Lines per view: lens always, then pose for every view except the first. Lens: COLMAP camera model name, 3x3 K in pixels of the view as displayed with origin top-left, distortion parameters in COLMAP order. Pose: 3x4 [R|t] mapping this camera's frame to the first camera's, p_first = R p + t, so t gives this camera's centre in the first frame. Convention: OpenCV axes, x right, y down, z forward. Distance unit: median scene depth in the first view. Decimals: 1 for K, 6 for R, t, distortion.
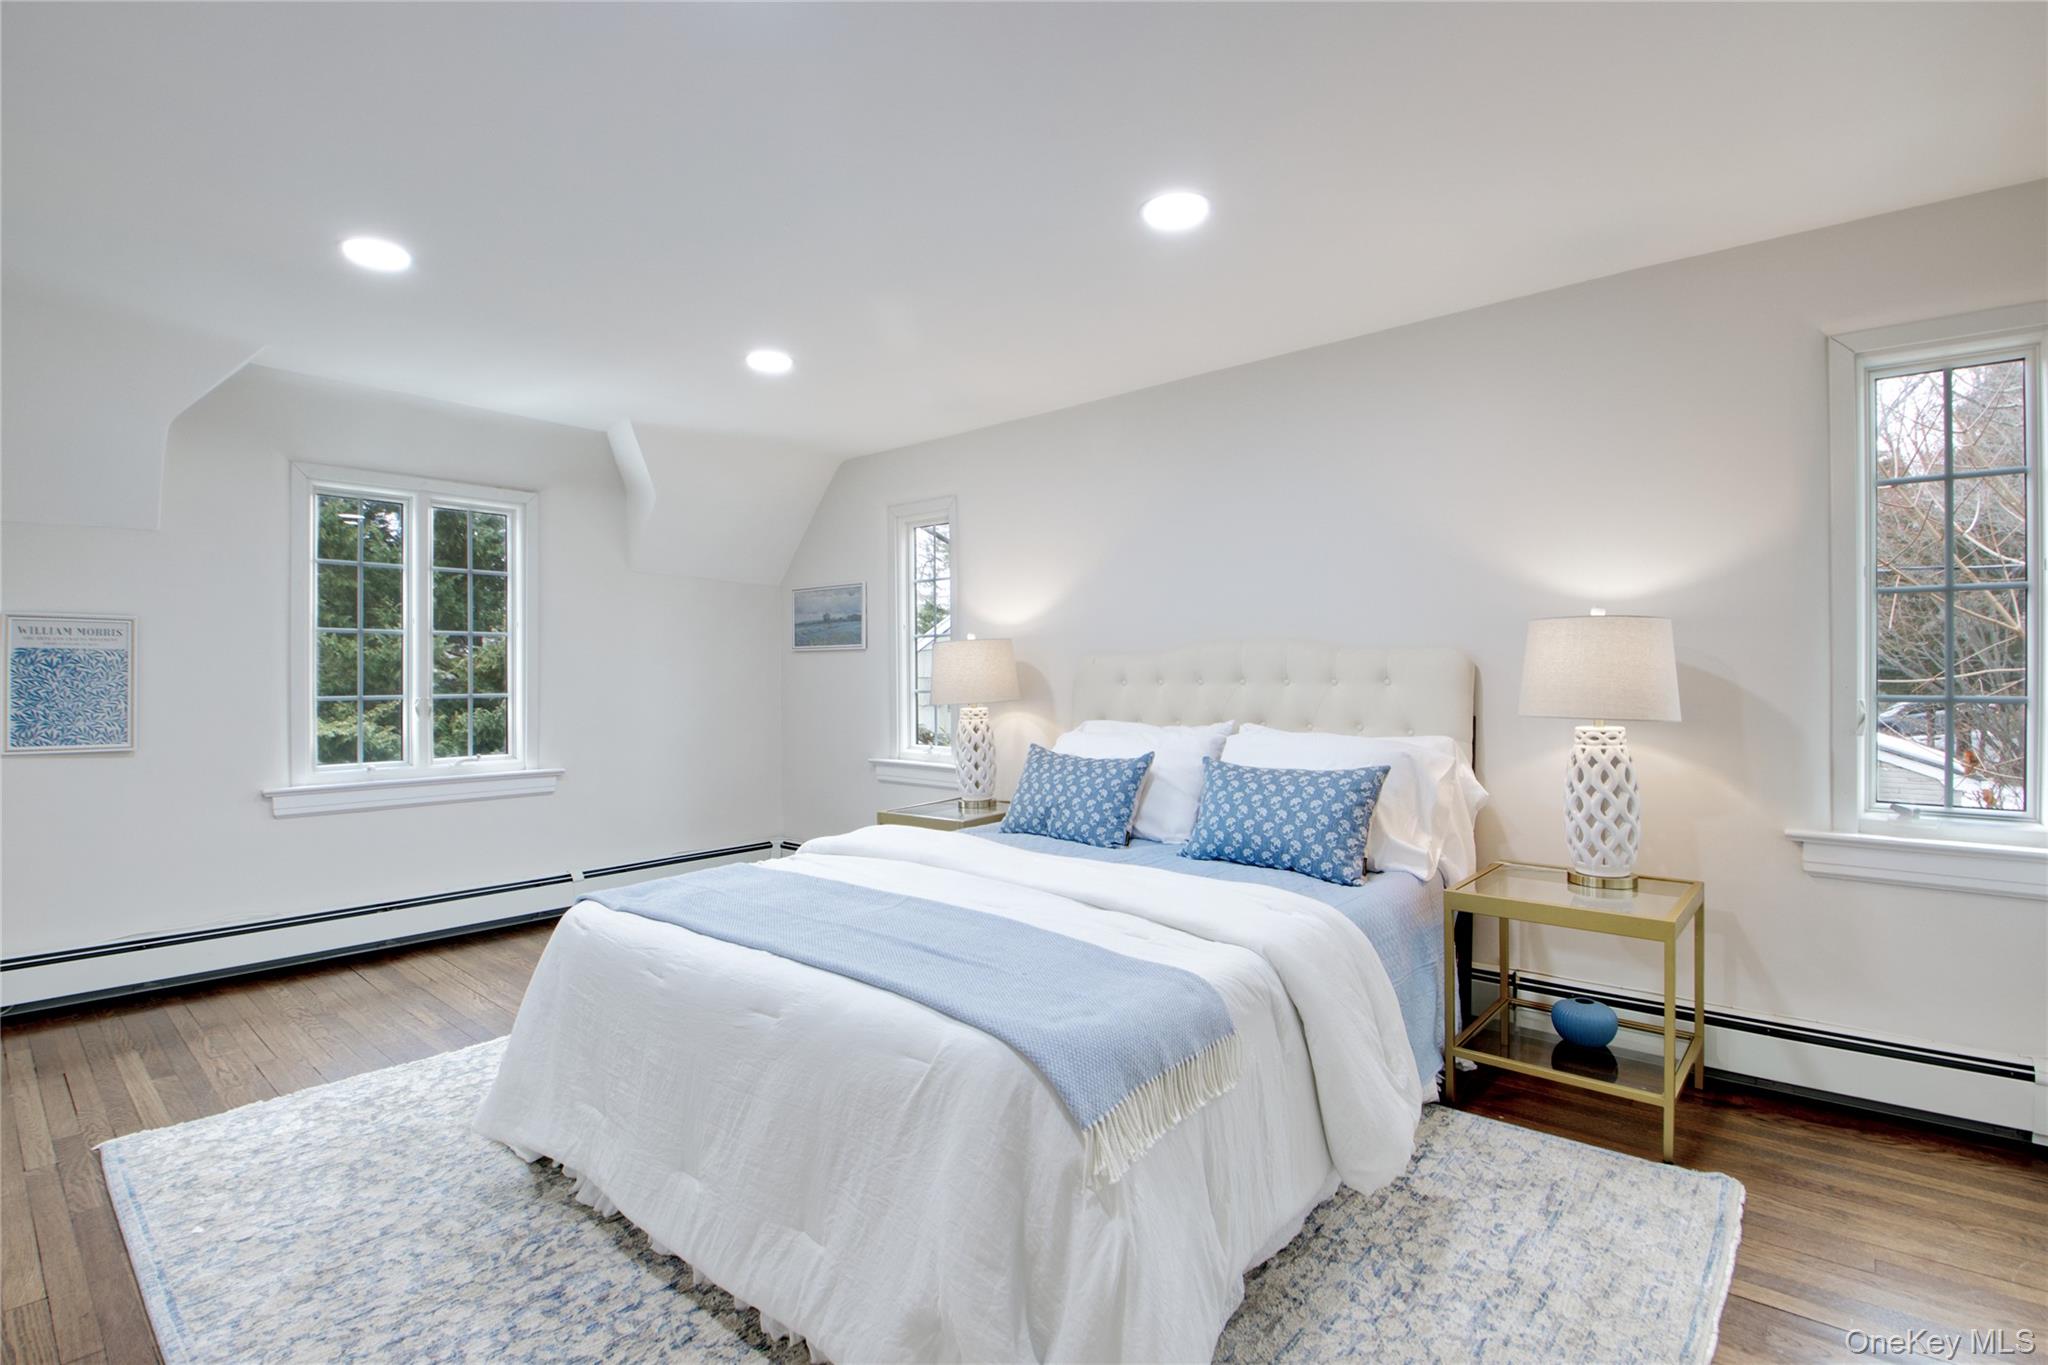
lens RADIAL K [[960.9, 0, 1017.5], [0, 960.9, 677.4], [0, 0, 1]] dist [0.000146, -0.000003]
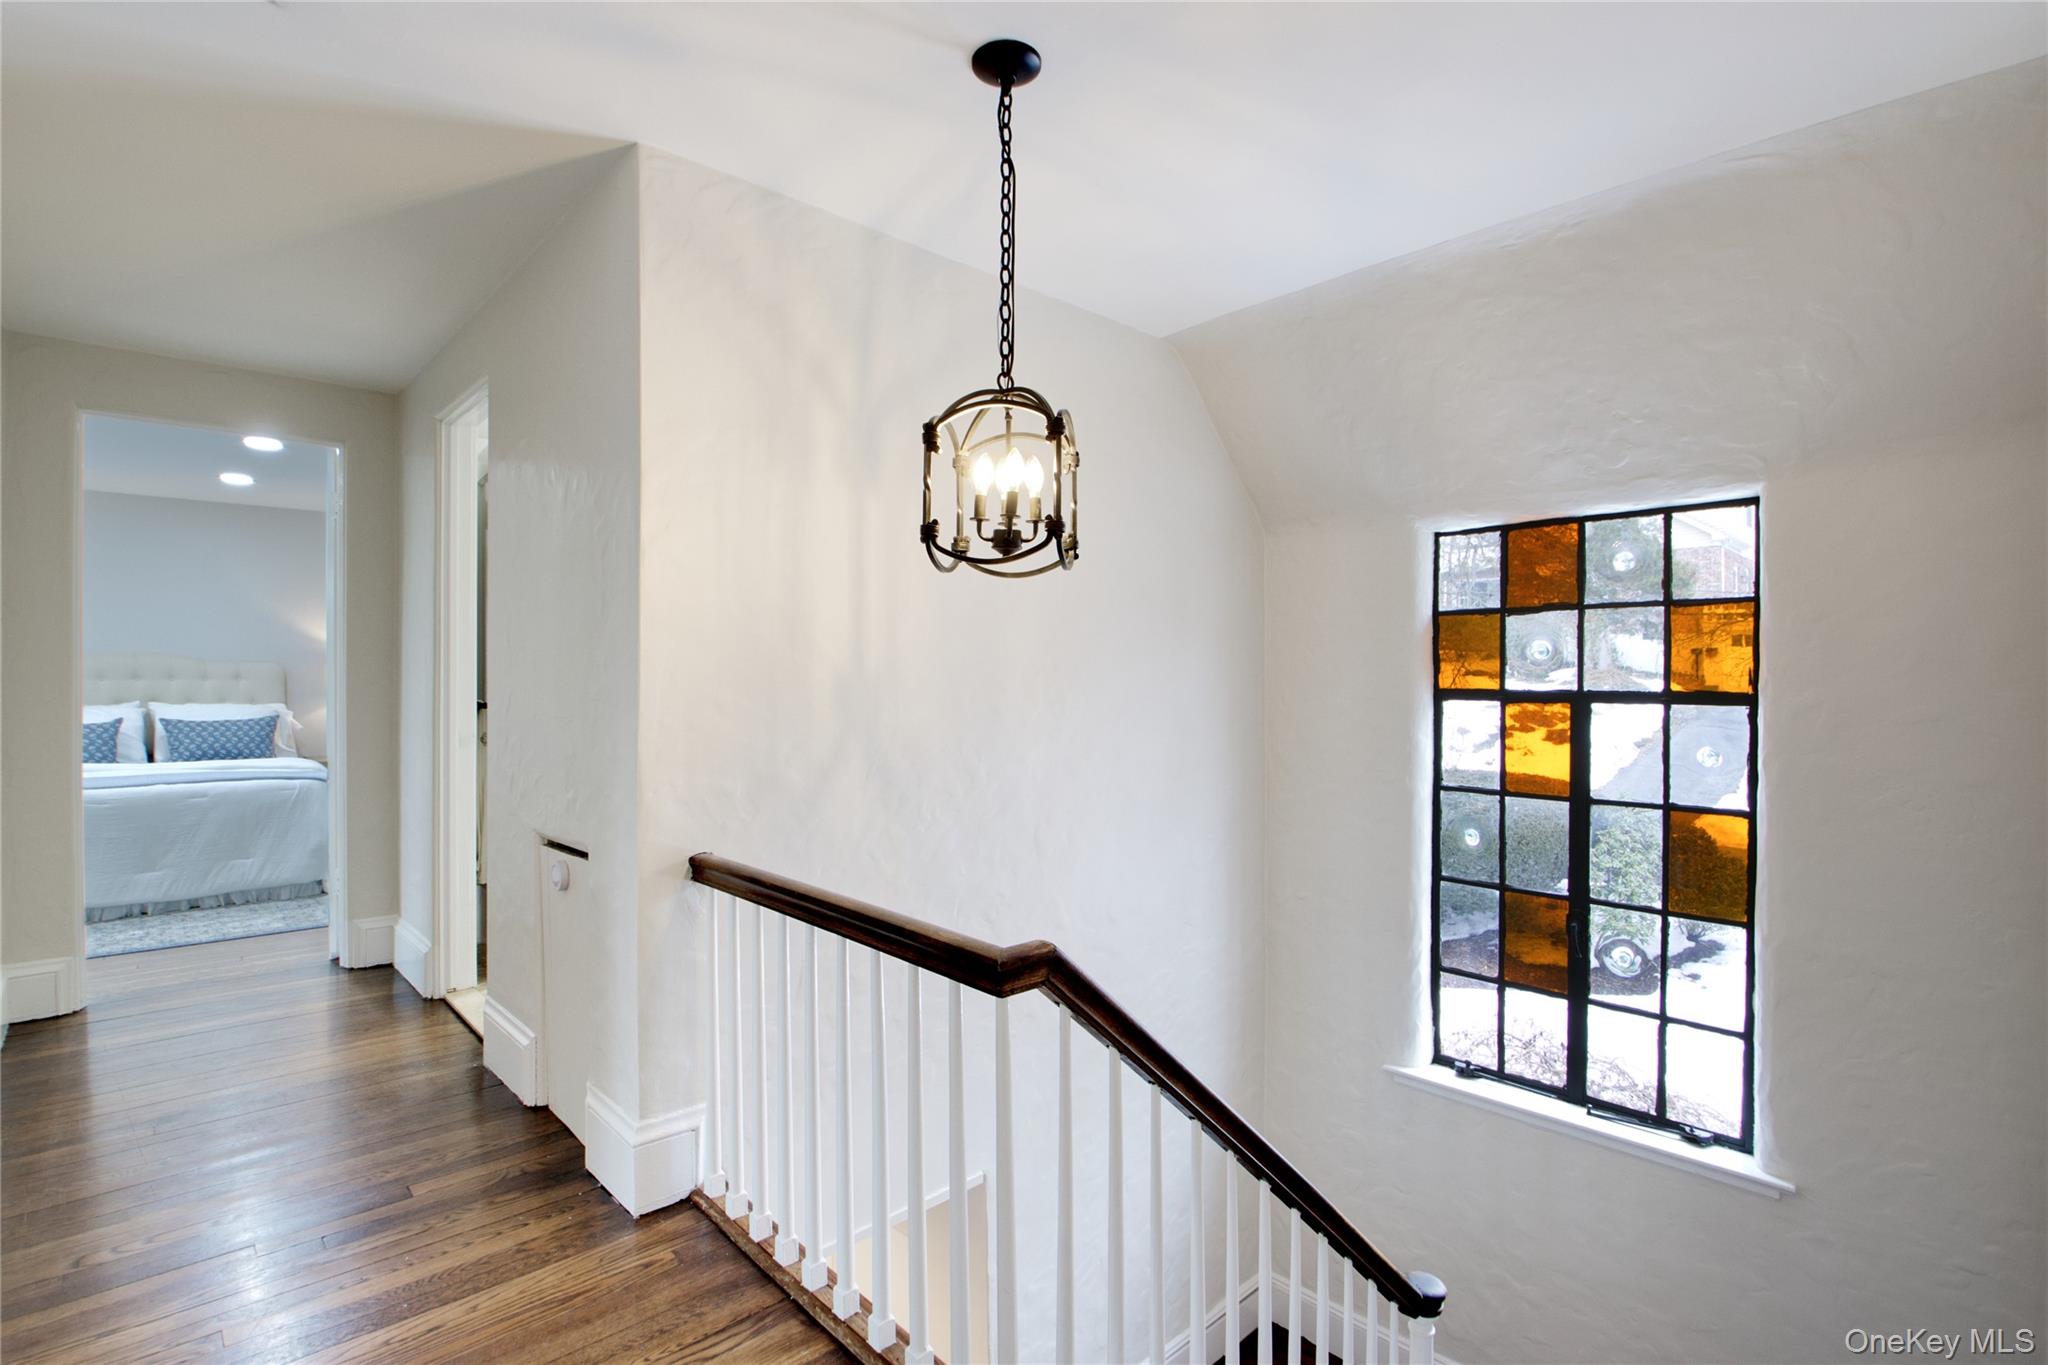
lens RADIAL K [[960.9, 0, 1017.5], [0, 960.9, 677.4], [0, 0, 1]] dist [0.000146, -0.000003]
pose [[0.121266, -0.001459, 0.992619, -1.391803], [-0.006815, 0.999974, 0.002303, -0.013971], [-0.992597, -0.007044, 0.121253, -0.865826]]
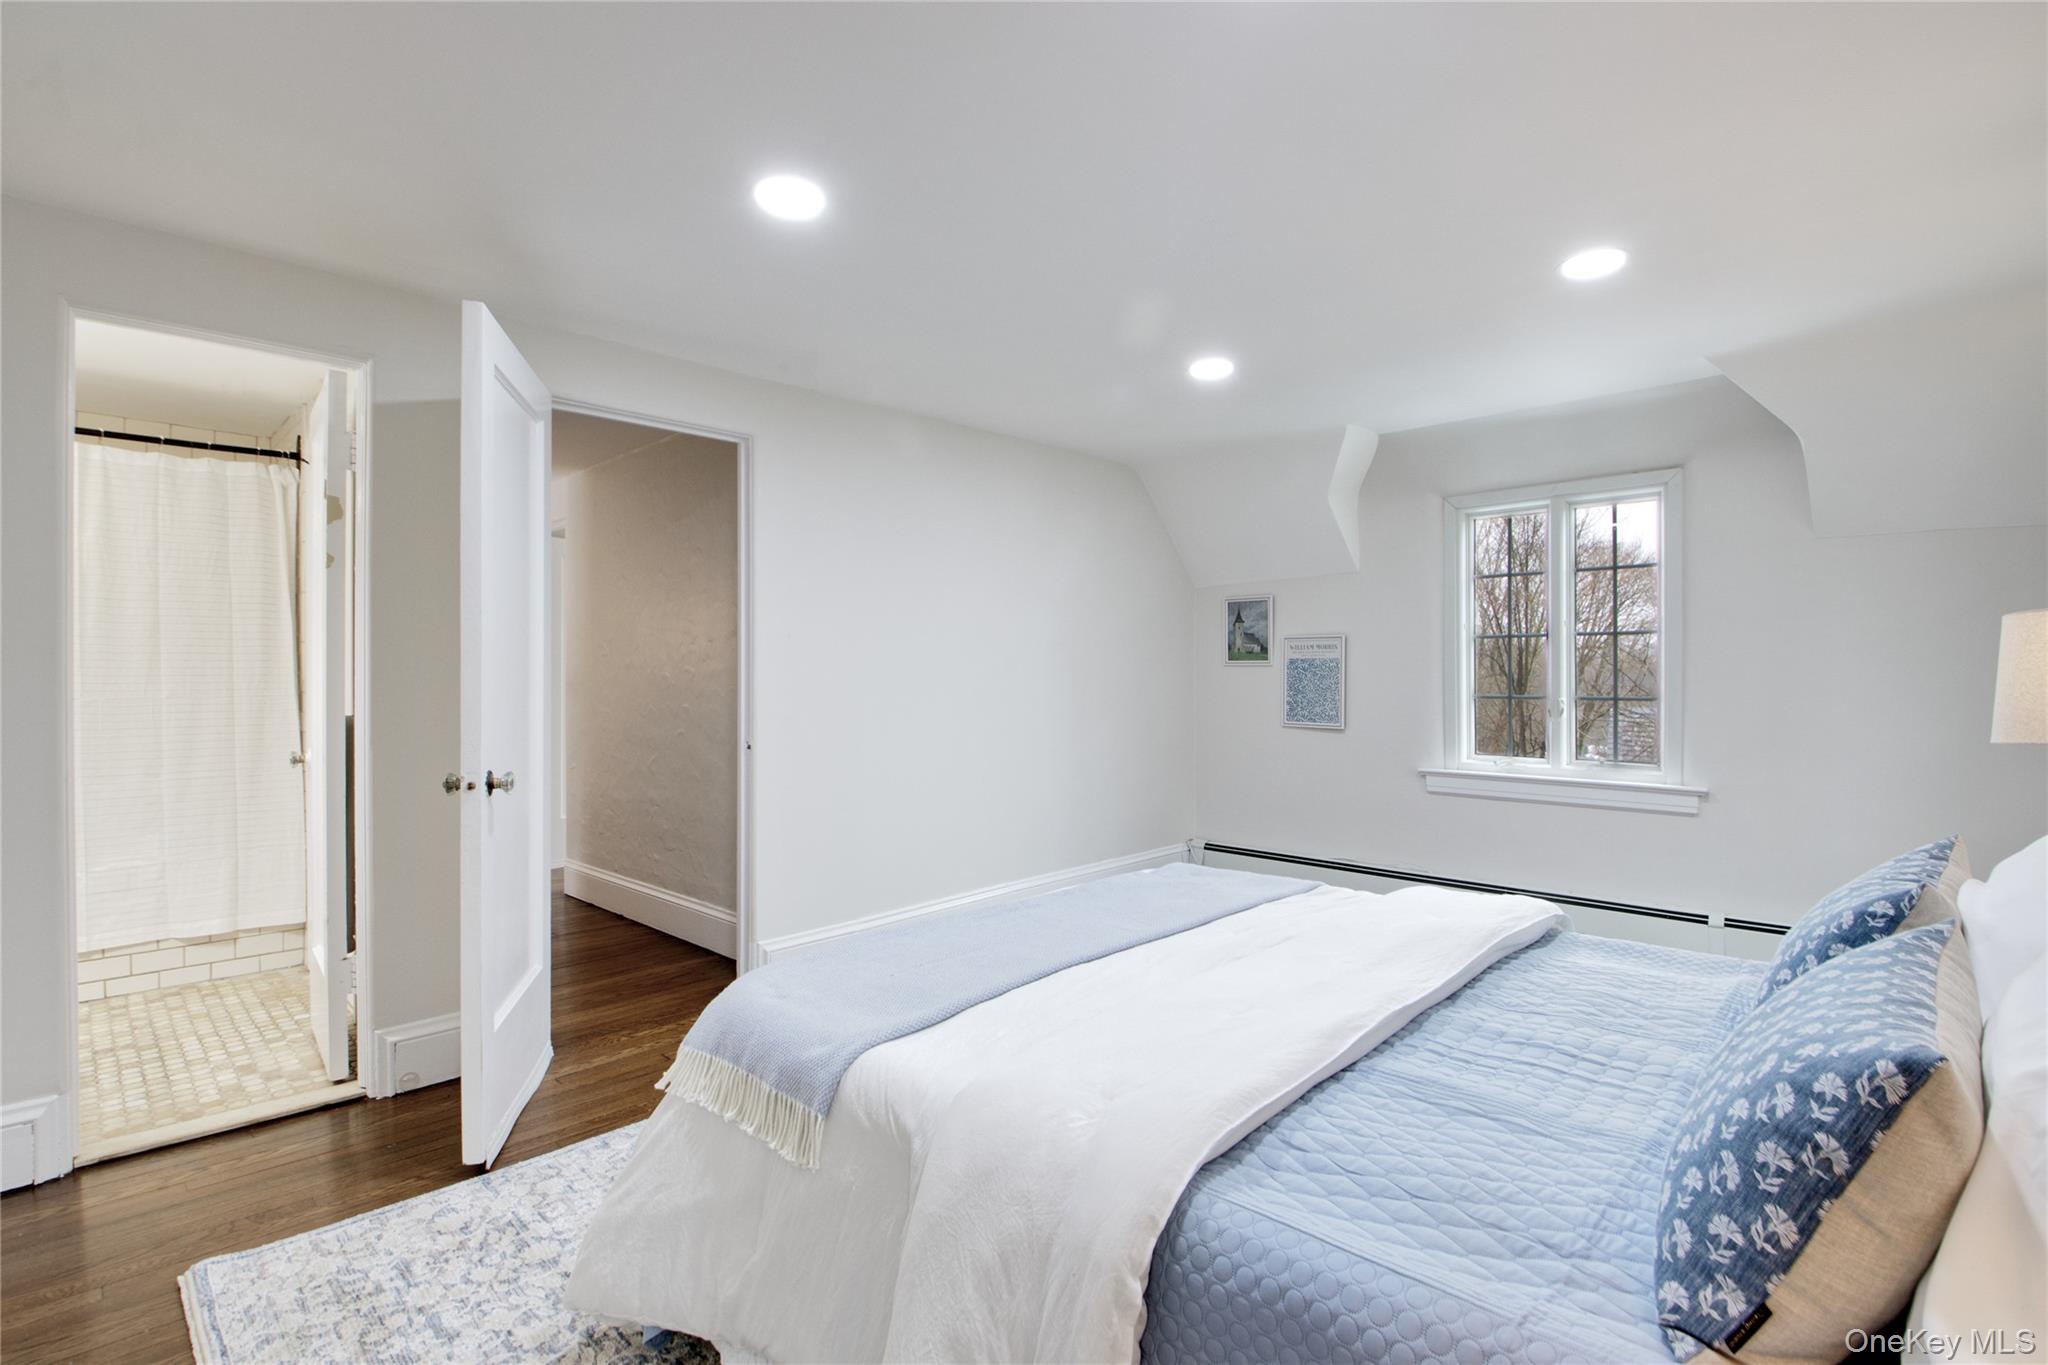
lens RADIAL K [[960.9, 0, 1017.5], [0, 960.9, 677.4], [0, 0, 1]] dist [0.000146, -0.000003]
pose [[-0.051395, 0.011859, -0.998608, 0.553872], [0.003418, 0.999926, 0.011698, -0.019787], [0.998673, -0.002812, -0.051432, 0.620670]]
